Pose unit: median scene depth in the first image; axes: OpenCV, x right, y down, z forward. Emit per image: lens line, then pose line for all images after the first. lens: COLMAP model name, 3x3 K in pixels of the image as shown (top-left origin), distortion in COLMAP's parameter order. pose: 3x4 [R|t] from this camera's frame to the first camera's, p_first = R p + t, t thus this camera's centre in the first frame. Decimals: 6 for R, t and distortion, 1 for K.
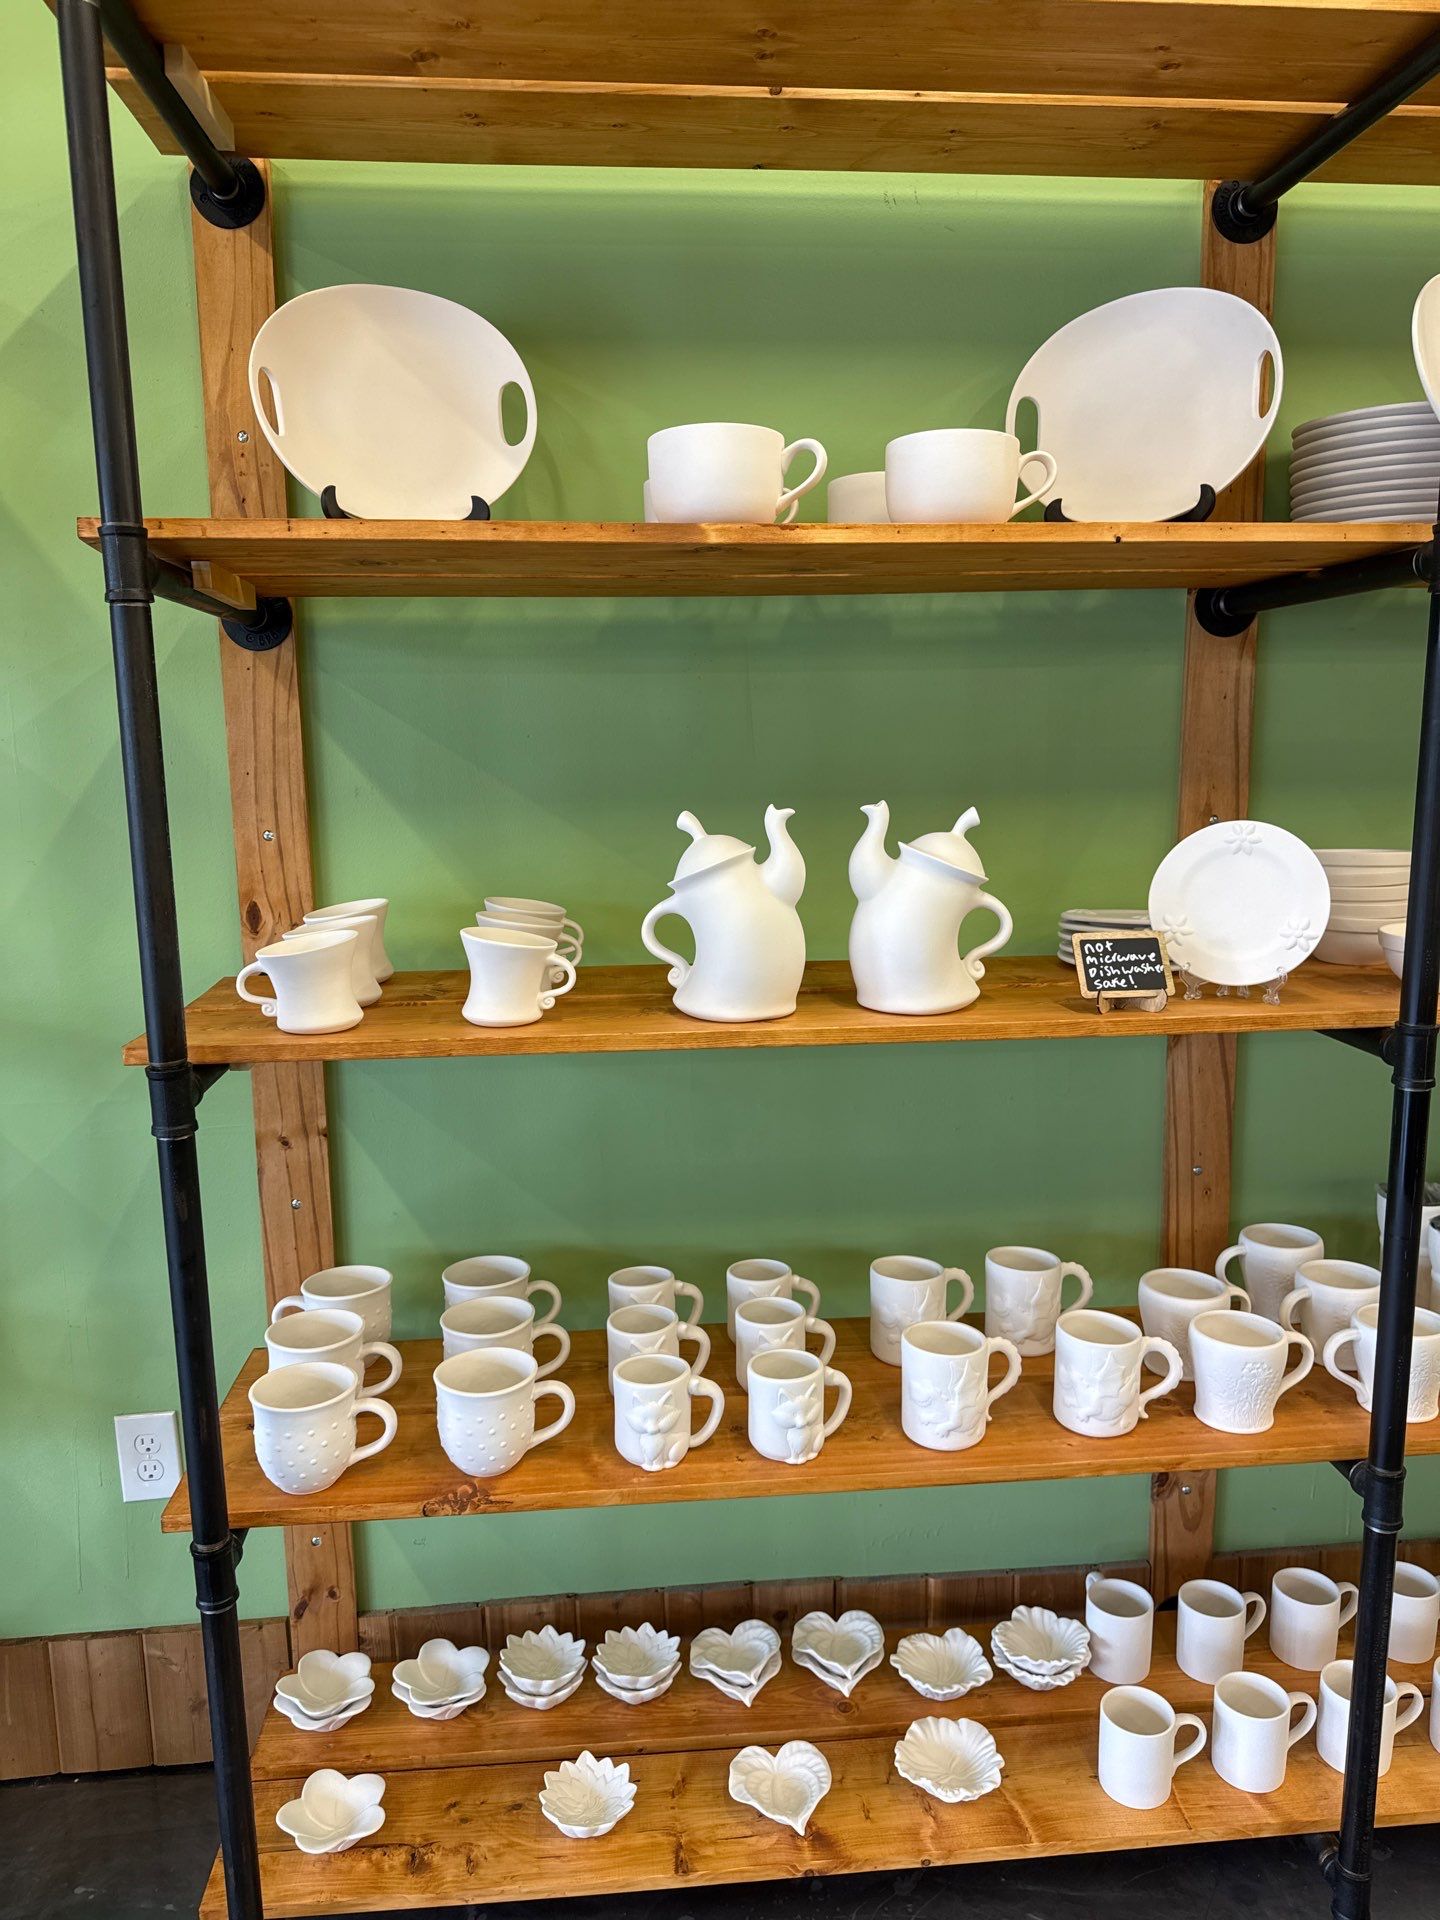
lens RADIAL K [[1332.3, 0, 720.0], [0, 1332.3, 960.0], [0, 0, 1]] dist [0.002565, -0.001507]
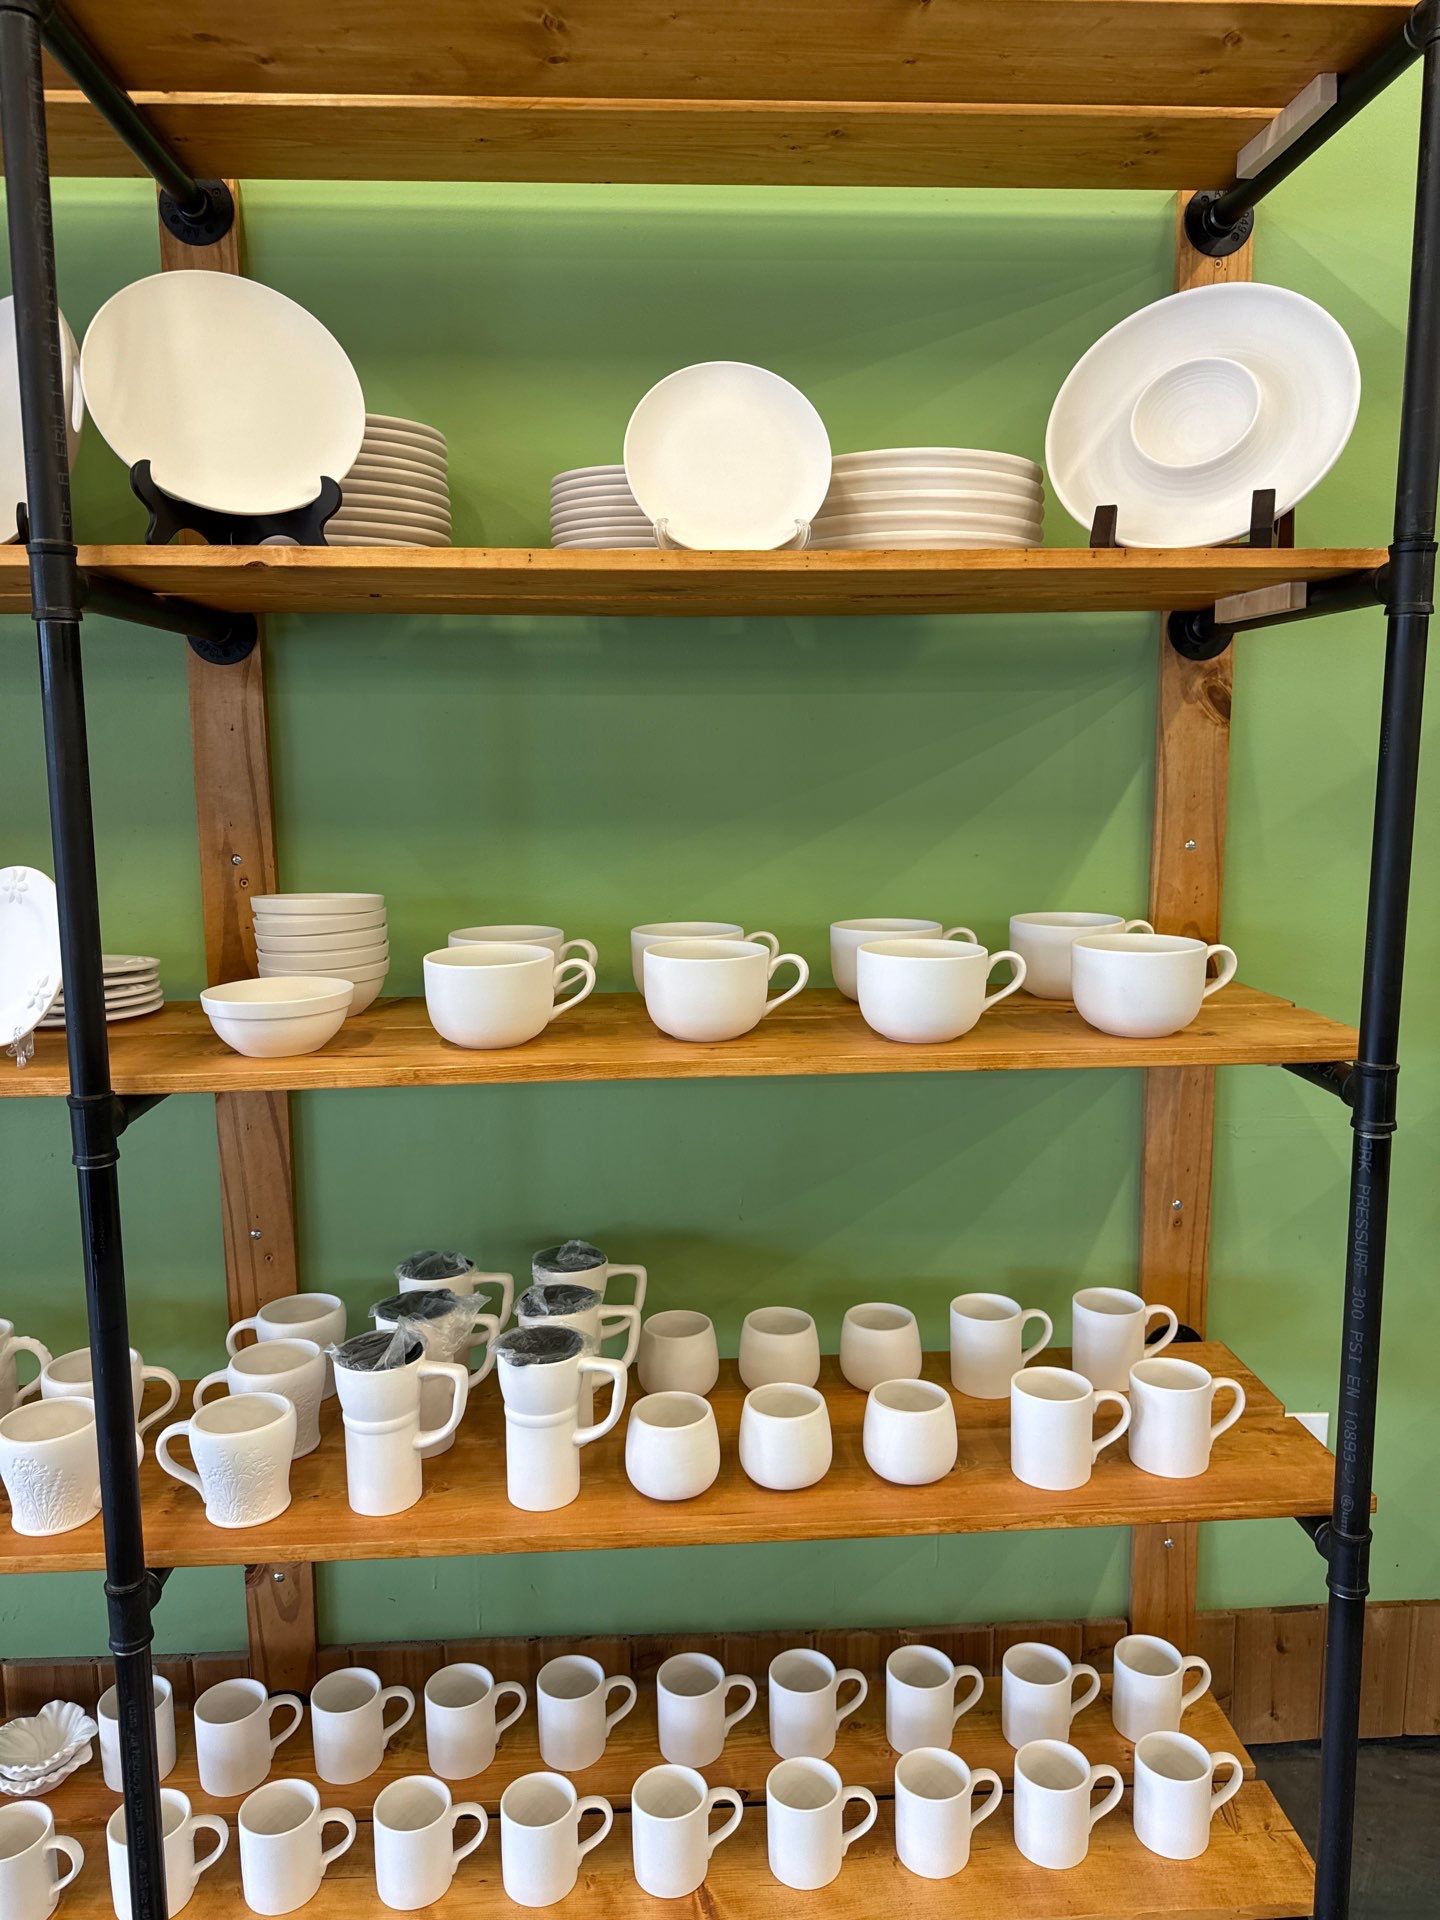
lens RADIAL K [[1363.2, 0, 738.2], [0, 1363.2, 964.2], [0, 0, 1]] dist [-0.008337, 0.001001]
pose [[0.999807, 0.010190, -0.016773, 0.751419], [-0.010497, 0.999777, -0.018318, -0.018165], [0.016582, 0.018491, 0.999692, 0.053415]]
